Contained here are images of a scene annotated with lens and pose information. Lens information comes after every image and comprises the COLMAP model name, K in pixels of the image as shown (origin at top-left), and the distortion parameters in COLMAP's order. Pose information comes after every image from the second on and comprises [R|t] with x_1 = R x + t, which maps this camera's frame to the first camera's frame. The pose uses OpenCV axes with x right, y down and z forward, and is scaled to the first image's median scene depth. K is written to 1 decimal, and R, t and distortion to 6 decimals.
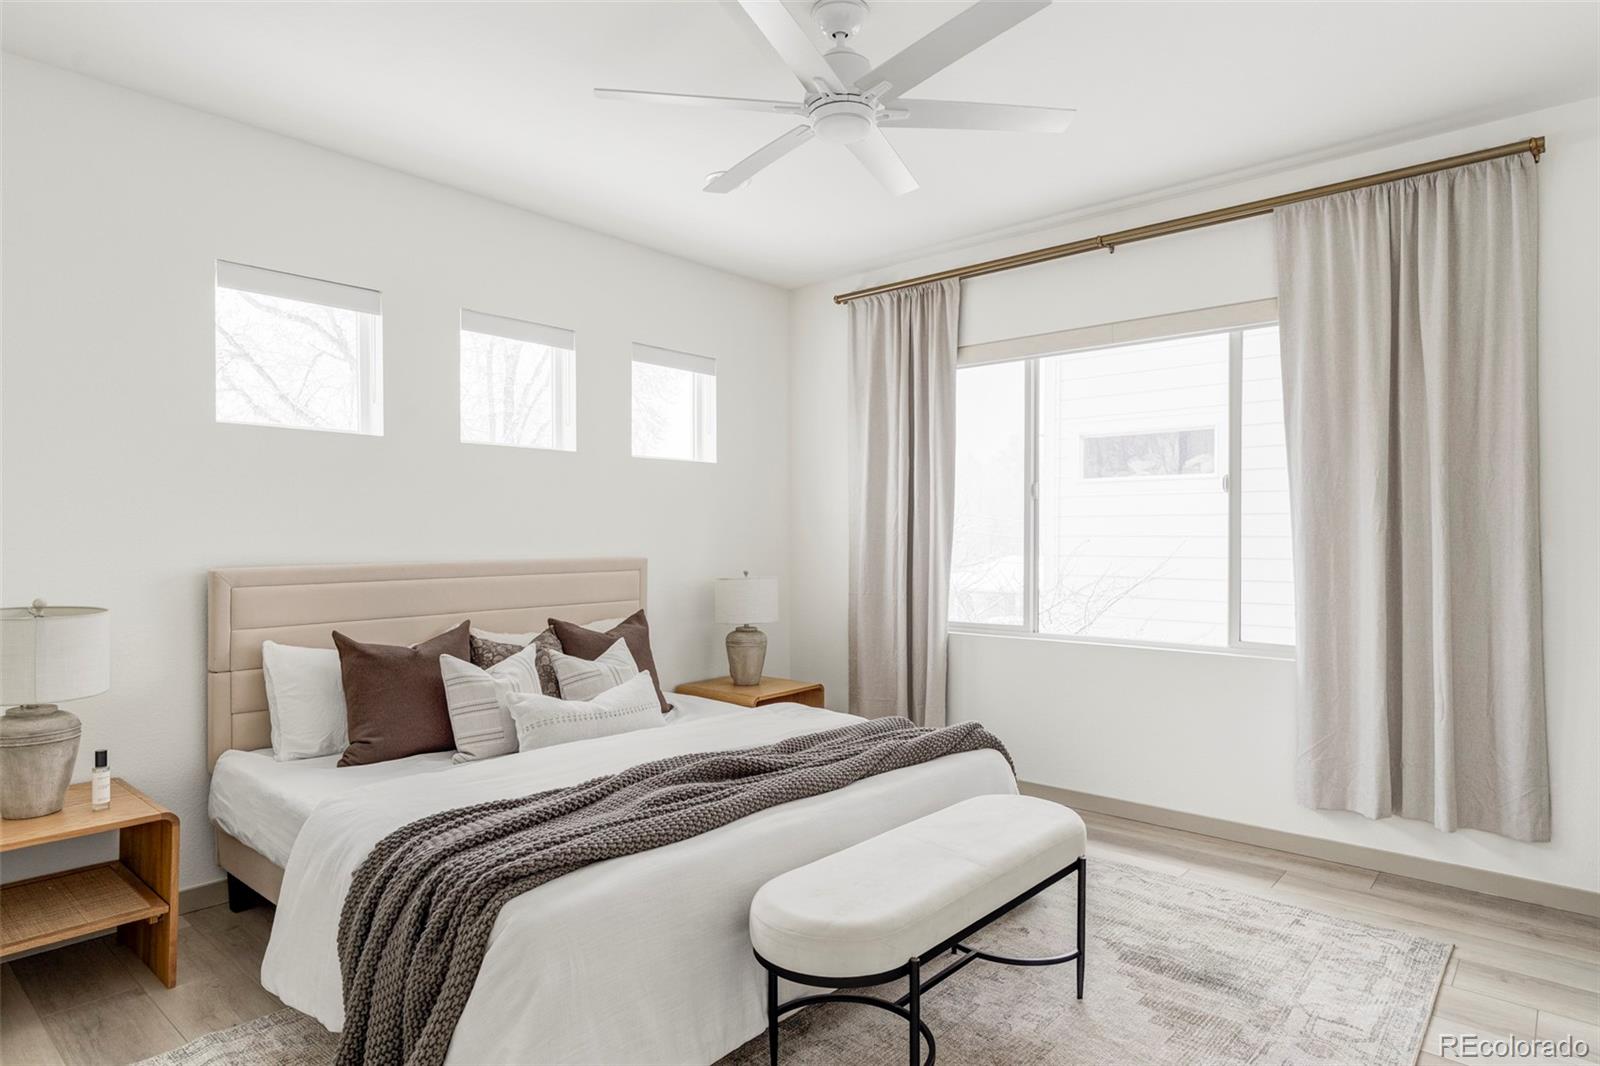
lens RADIAL K [[898.9, 0, 799.2], [0, 898.9, 532.2], [0, 0, 1]] dist [-0.001094, -0.000192]
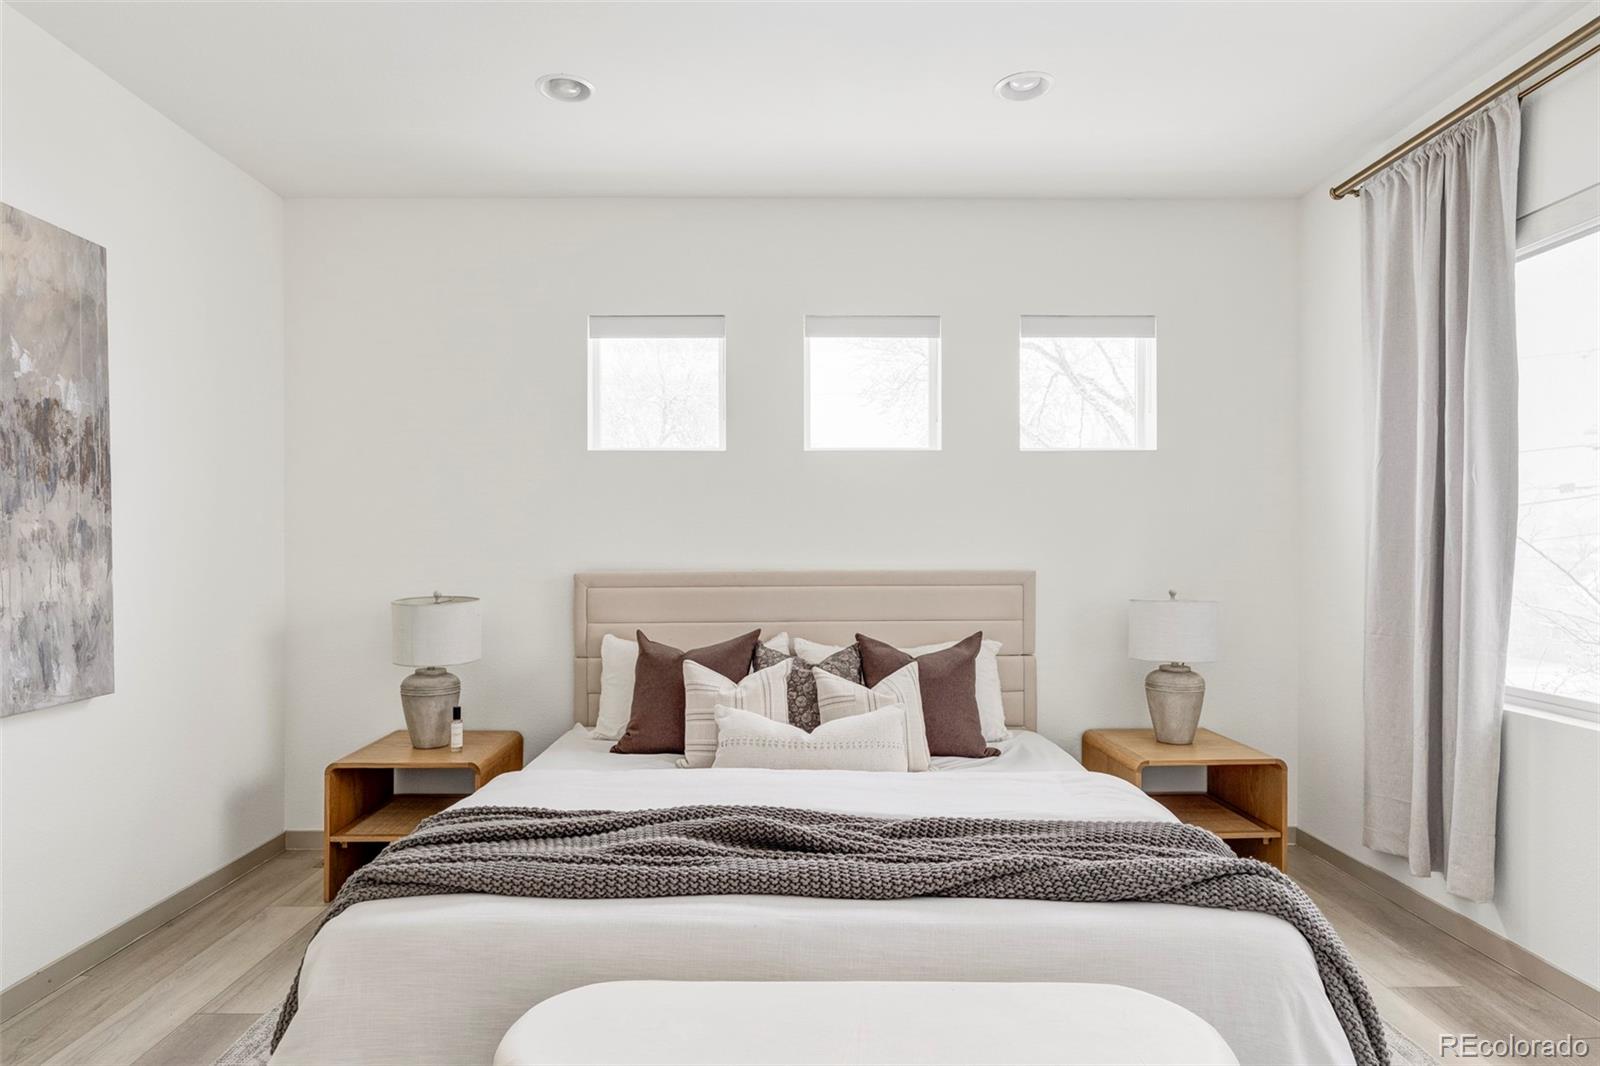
lens RADIAL K [[903.3, 0, 797.4], [0, 903.3, 543.7], [0, 0, 1]] dist [-0.004620, -0.001443]
pose [[0.664463, -0.001905, -0.747318, 0.454463], [0.003688, 0.999993, 0.000730, 0.003149], [0.747312, -0.003242, 0.664466, 0.408148]]
